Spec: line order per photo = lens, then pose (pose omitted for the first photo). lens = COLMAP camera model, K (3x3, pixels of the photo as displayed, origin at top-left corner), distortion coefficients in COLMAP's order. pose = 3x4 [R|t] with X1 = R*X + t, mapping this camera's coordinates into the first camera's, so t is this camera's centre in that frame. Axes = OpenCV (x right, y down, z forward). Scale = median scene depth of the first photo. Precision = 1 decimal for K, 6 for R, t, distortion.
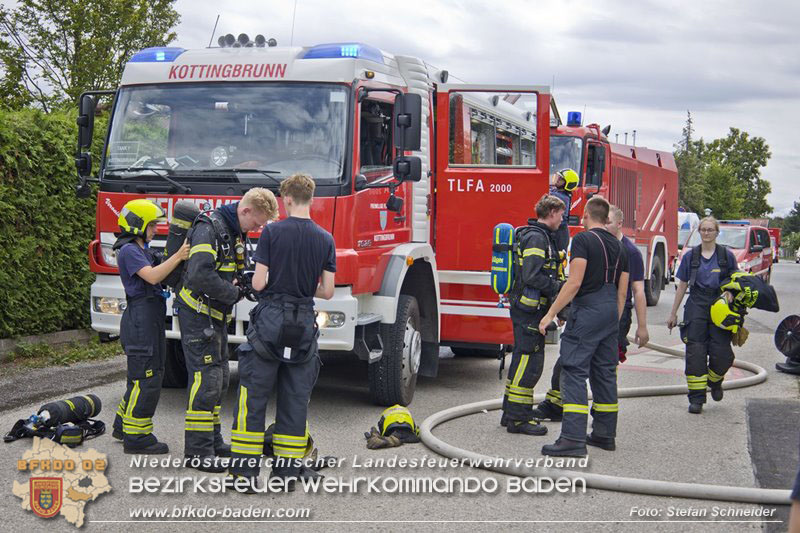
lens RADIAL K [[1134.5, 0, 313.0], [0, 1134.5, 286.4], [0, 0, 1]] dist [-0.110767, 0.073718]
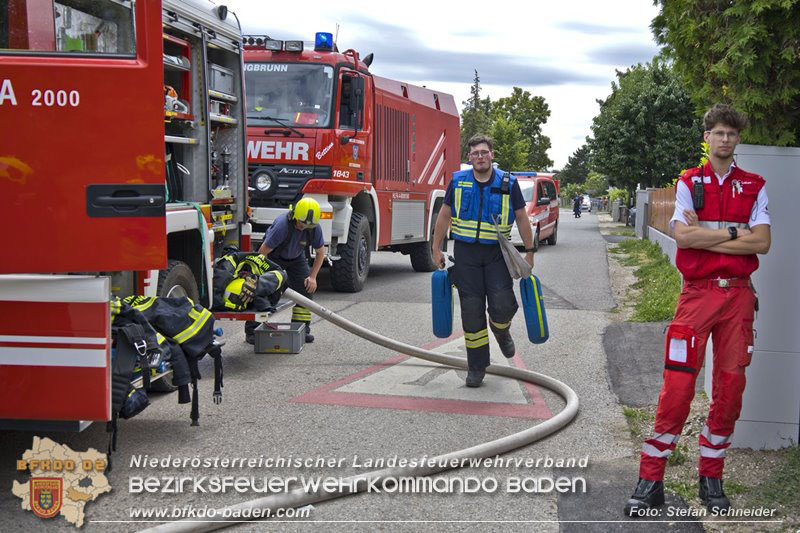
lens RADIAL K [[956.7, 0, 459.2], [0, 956.7, 251.3], [0, 0, 1]] dist [-0.075445, 0.067745]
pose [[0.955662, -0.030587, 0.292875, 0.085178], [0.024924, 0.999424, 0.023048, -0.011405], [-0.293411, -0.014726, 0.955873, 0.233338]]
